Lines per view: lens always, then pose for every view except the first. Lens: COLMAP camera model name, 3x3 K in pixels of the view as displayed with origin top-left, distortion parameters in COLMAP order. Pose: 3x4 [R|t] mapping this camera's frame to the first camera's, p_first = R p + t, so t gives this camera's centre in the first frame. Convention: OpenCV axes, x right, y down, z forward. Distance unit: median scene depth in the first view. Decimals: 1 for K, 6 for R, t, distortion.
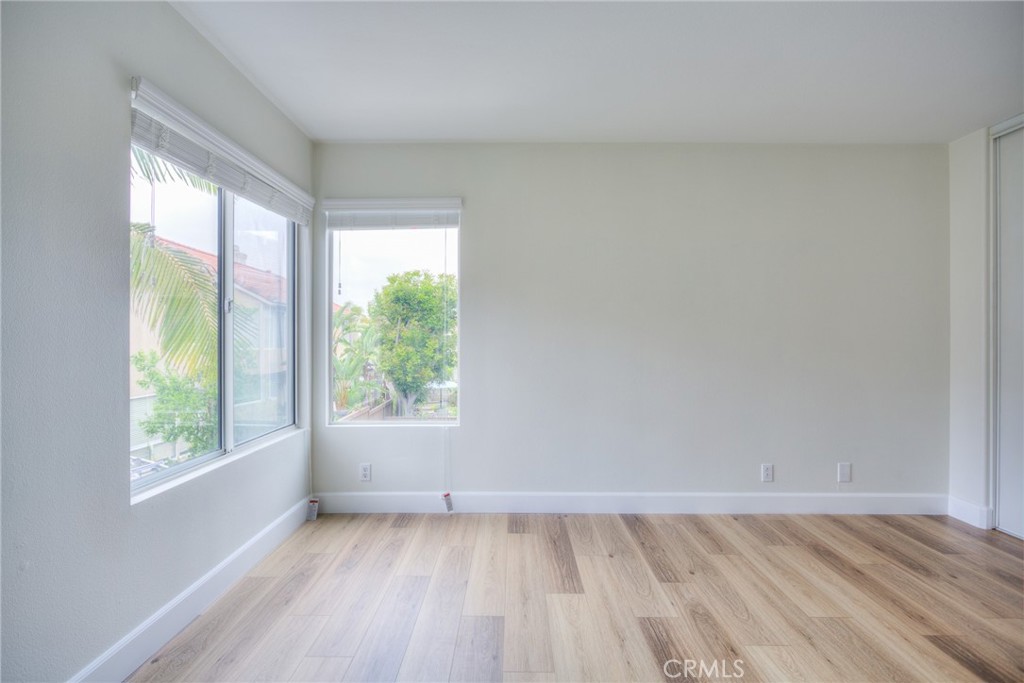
lens RADIAL K [[498.2, 0, 504.1], [0, 498.2, 338.1], [0, 0, 1]] dist [-0.018905, 0.005927]
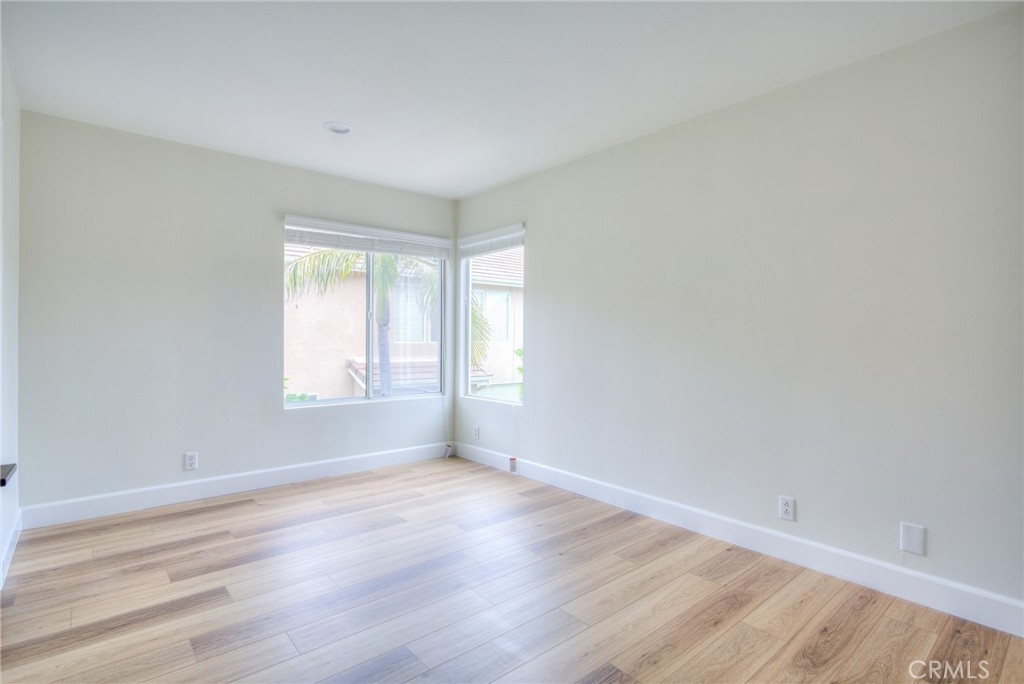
lens RADIAL K [[498.2, 0, 506.3], [0, 498.2, 336.6], [0, 0, 1]] dist [-0.018905, 0.005927]
pose [[0.659797, 0.004375, -0.751431, 0.892657], [-0.006889, 0.999976, -0.000227, 0.004824], [0.751412, 0.005326, 0.659811, 0.163313]]
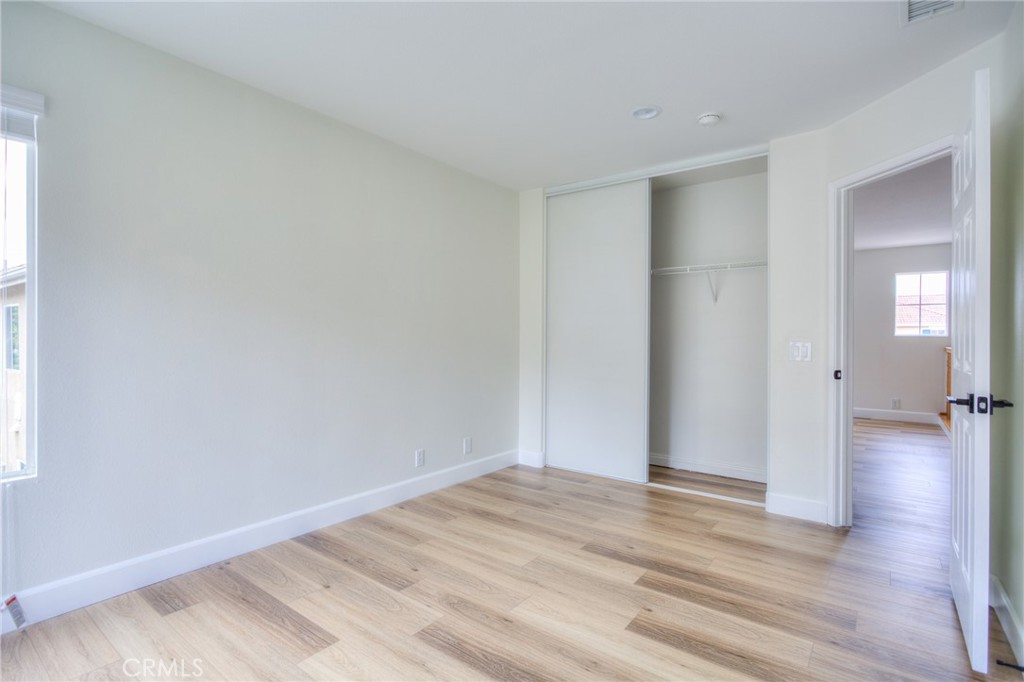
lens RADIAL K [[498.2, 0, 506.0], [0, 498.2, 338.0], [0, 0, 1]] dist [-0.018905, 0.005927]
pose [[0.599207, 0.000258, 0.800594, -0.245935], [-0.003354, 0.999992, 0.002189, 0.007429], [-0.800587, -0.003997, 0.599203, 0.213788]]
